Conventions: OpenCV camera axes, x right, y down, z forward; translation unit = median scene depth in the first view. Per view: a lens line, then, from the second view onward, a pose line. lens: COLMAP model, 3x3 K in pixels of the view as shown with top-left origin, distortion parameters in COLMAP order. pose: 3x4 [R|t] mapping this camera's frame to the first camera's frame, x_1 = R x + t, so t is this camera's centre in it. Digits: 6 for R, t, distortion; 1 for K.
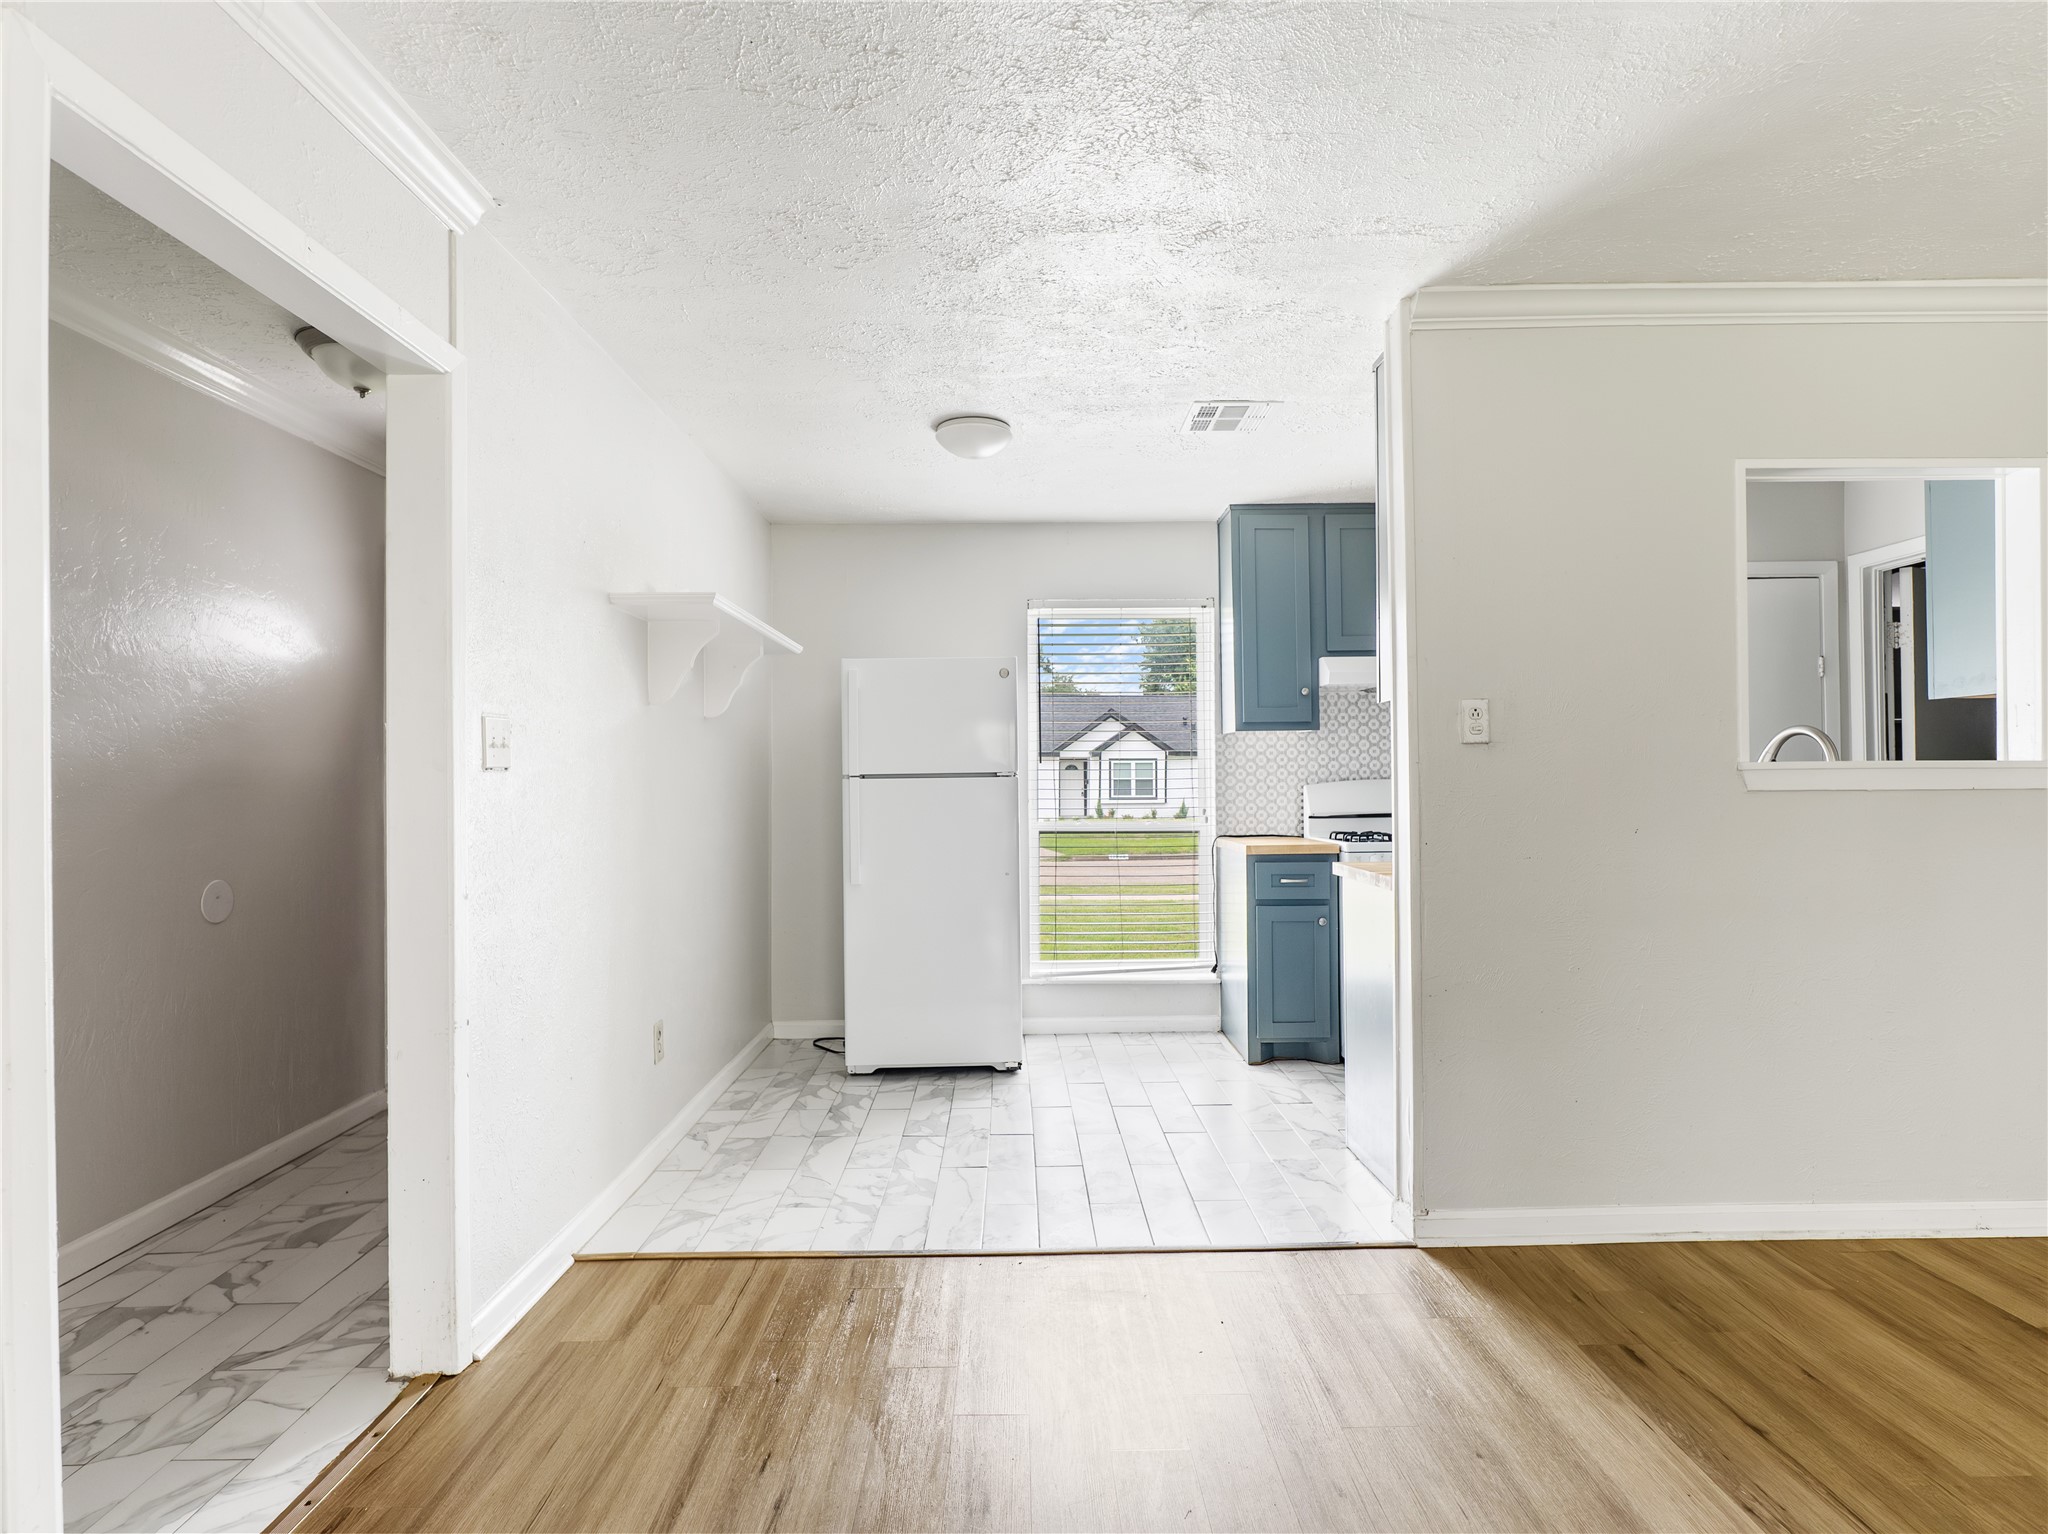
lens RADIAL K [[1078.8, 0, 1024.0], [0, 1078.8, 767.0], [0, 0, 1]] dist [-0.001715, -0.000963]
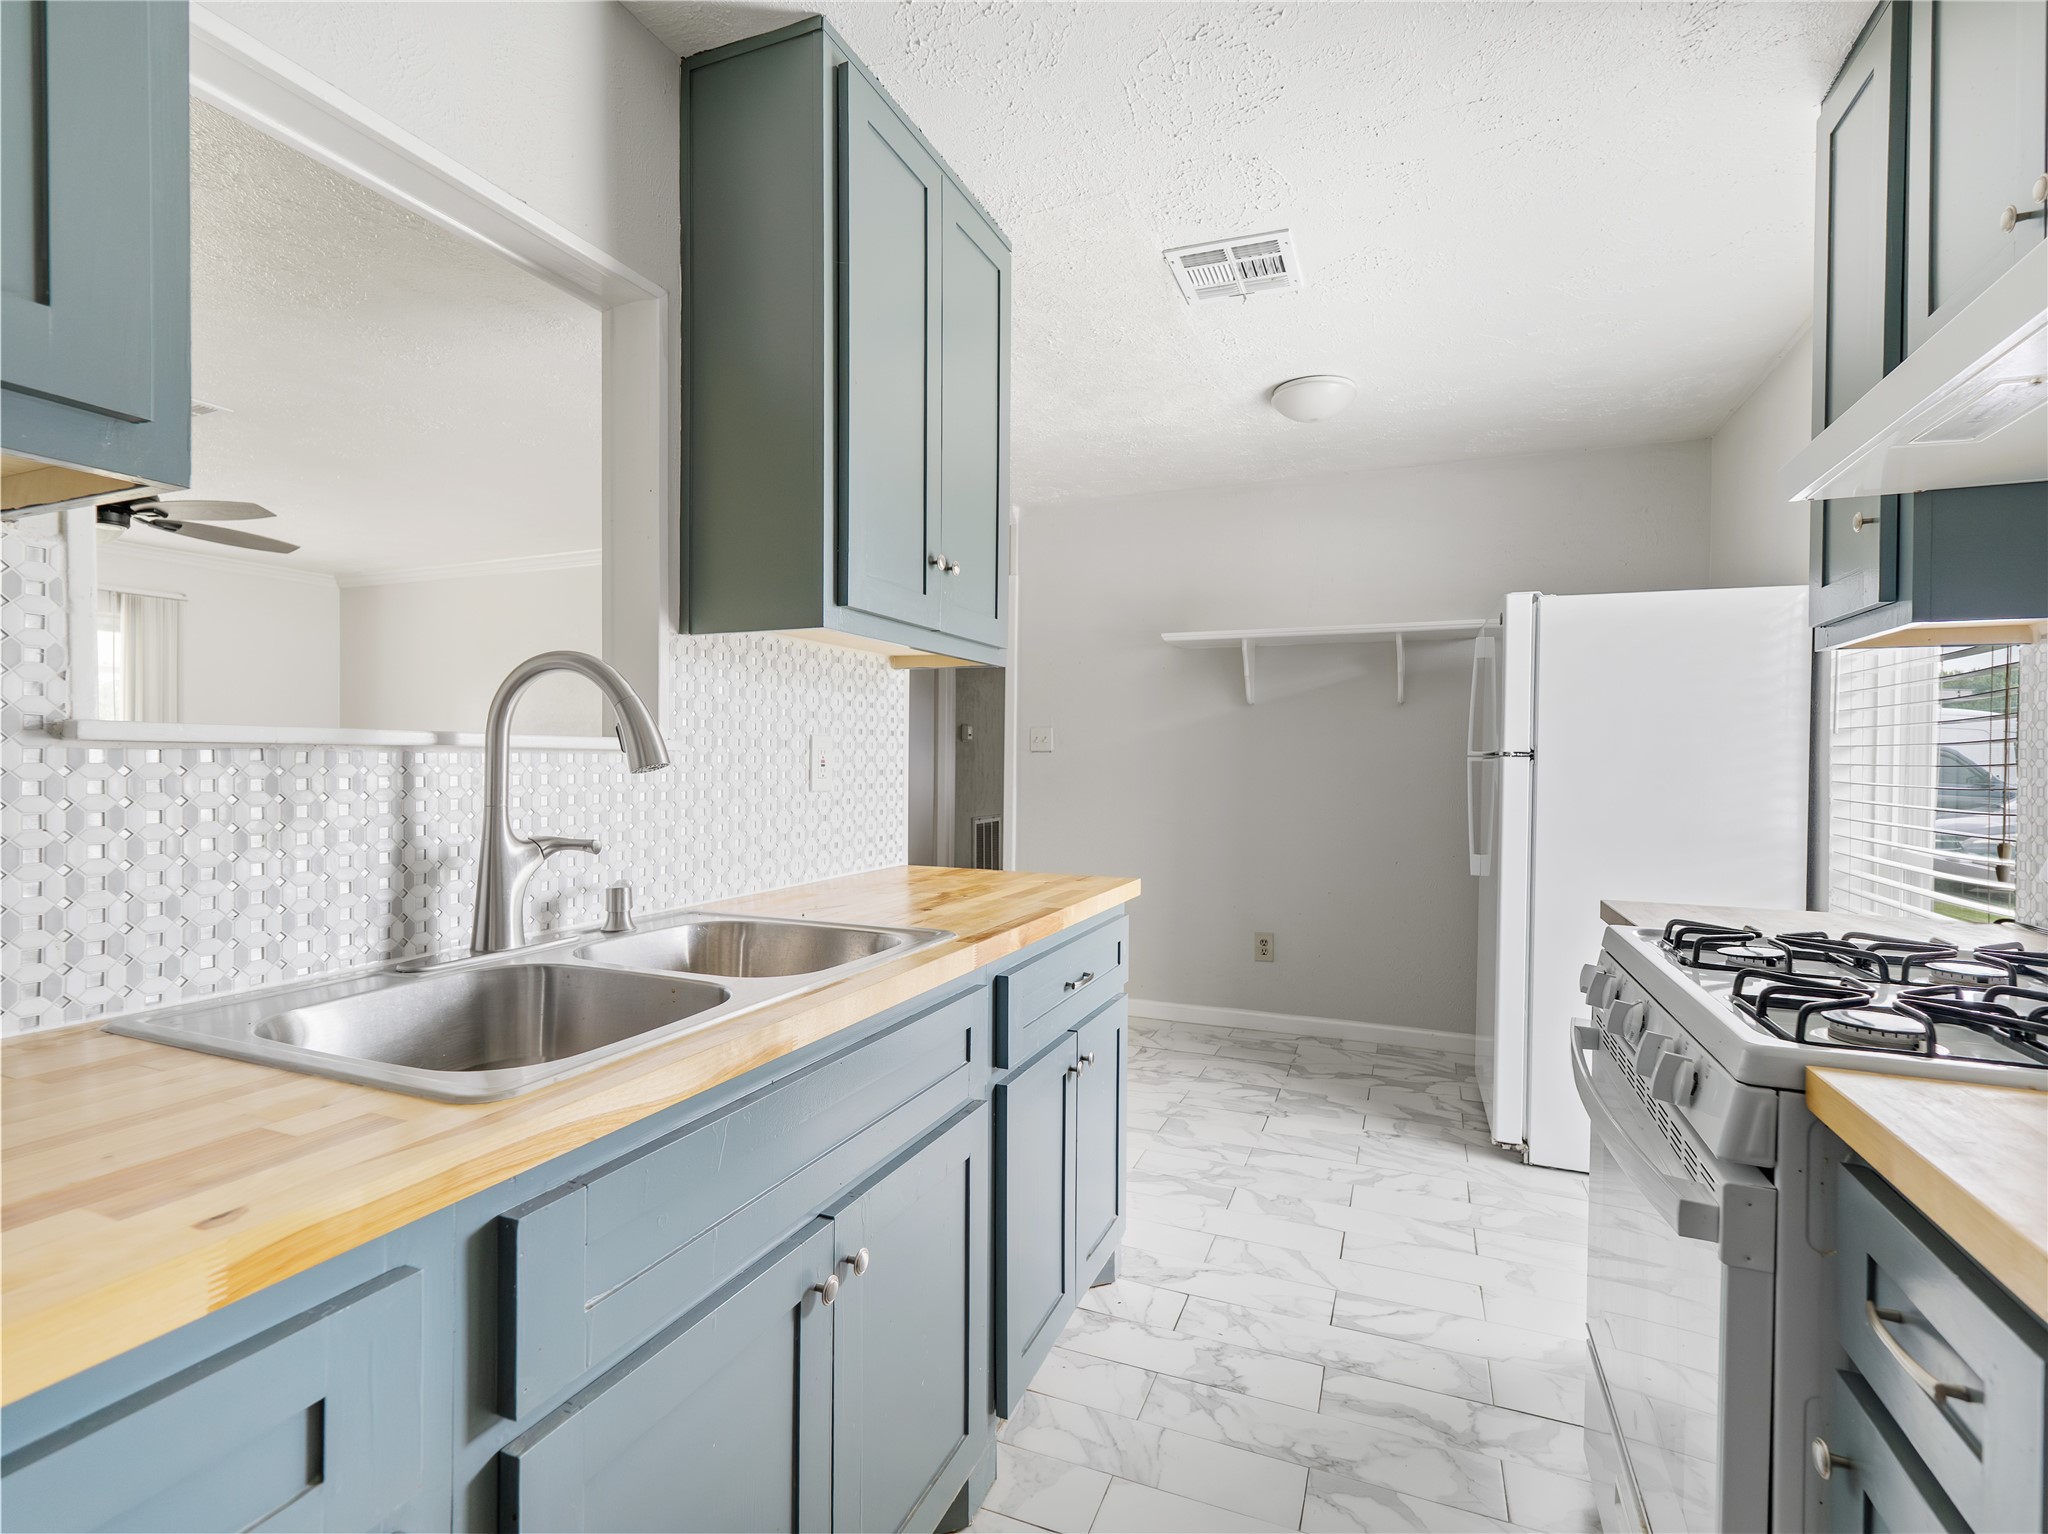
lens RADIAL K [[963.1, 0, 1024.0], [0, 963.1, 767.0], [0, 0, 1]] dist [0.004600, 0.000186]
pose [[-0.394321, 0.013877, -0.918868, 0.728875], [0.005382, 0.999904, 0.012791, 0.005186], [0.918957, 0.000098, -0.394358, 0.957531]]
